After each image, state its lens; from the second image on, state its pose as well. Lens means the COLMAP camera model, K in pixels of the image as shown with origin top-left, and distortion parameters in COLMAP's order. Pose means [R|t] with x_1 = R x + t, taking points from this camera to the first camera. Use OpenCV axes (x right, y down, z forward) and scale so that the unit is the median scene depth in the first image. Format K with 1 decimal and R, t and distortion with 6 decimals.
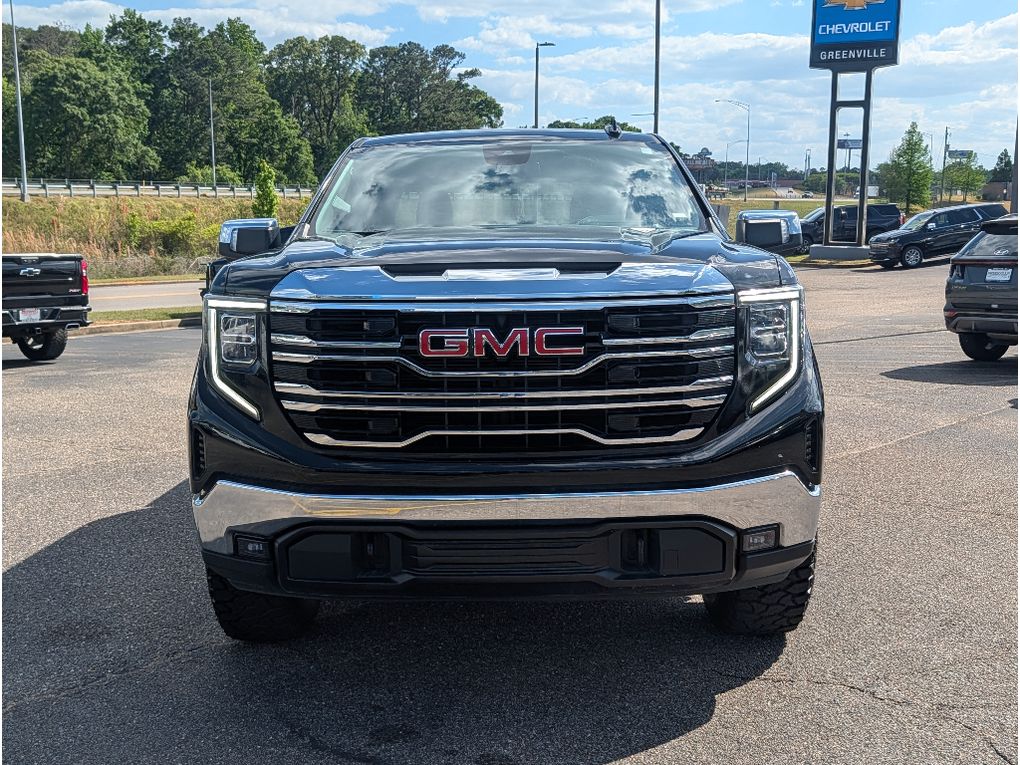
lens RADIAL K [[1231.0, 0, 510.0], [0, 1231.0, 382.5], [0, 0, 1]] dist [0.053769, -0.061099]
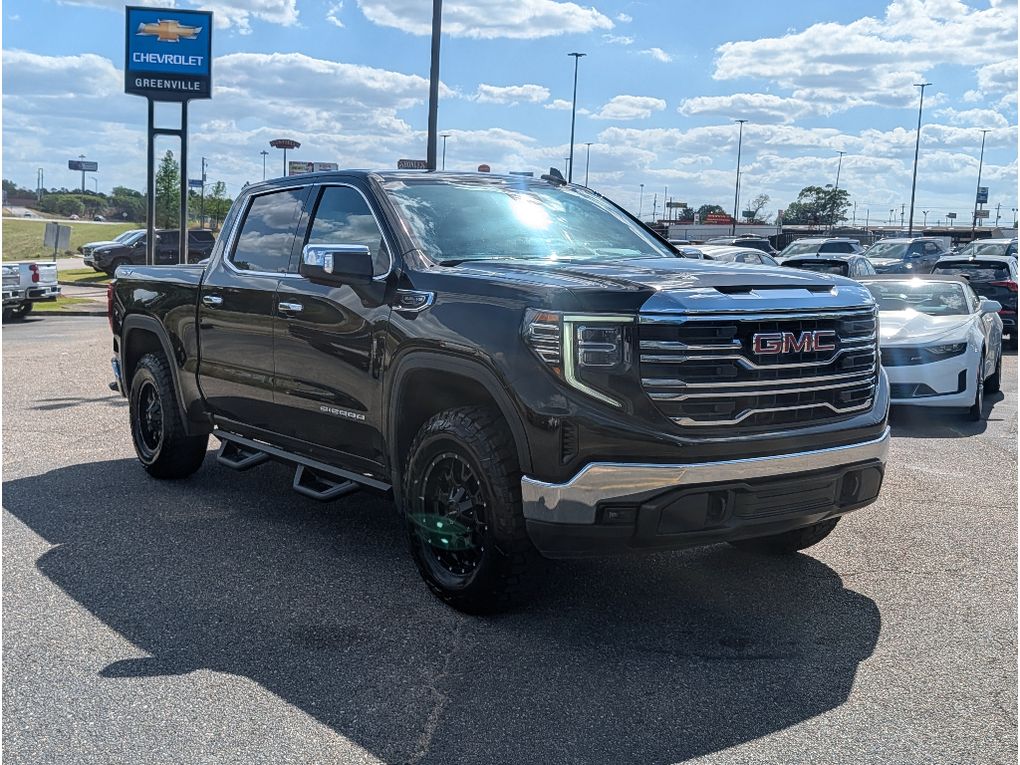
lens RADIAL K [[1231.0, 0, 510.0], [0, 1231.0, 382.5], [0, 0, 1]] dist [0.053769, -0.061099]
pose [[0.803279, -0.043476, 0.594014, -0.569111], [0.054534, 0.998512, -0.000664, -0.002199], [-0.593101, 0.032927, 0.804455, 0.040298]]
